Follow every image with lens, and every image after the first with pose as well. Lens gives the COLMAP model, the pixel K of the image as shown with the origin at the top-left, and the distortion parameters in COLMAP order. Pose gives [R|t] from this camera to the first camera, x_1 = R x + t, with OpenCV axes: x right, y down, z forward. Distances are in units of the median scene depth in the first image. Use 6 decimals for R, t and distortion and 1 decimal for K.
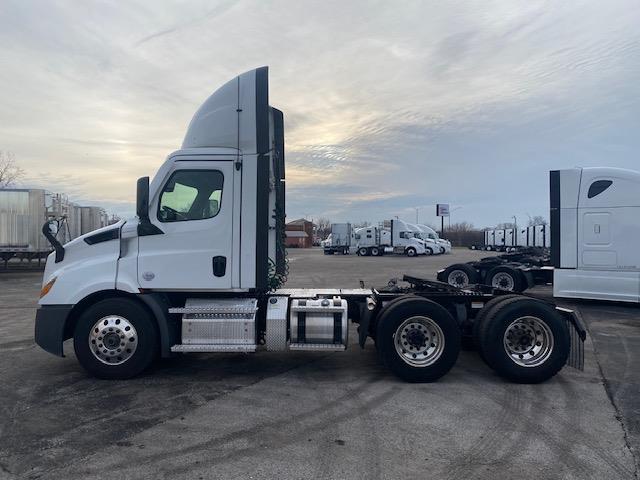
lens RADIAL K [[453.4, 0, 263.3], [0, 453.4, 240.0], [0, 0, 1]] dist [0.008770, -0.000361]
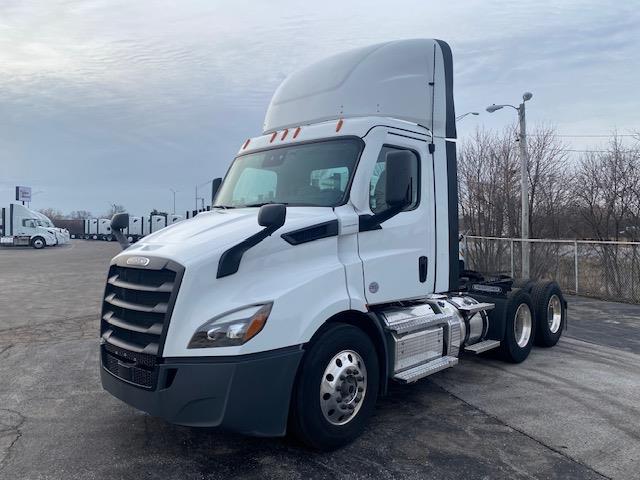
lens RADIAL K [[490.6, 0, 320.0], [0, 490.6, 240.0], [0, 0, 1]] dist [0.015779, 0.001087]
pose [[0.668498, -0.008461, 0.743666, -0.924515], [-0.008990, 0.999770, 0.019456, -0.009806], [-0.743660, -0.019692, 0.668268, 0.570038]]
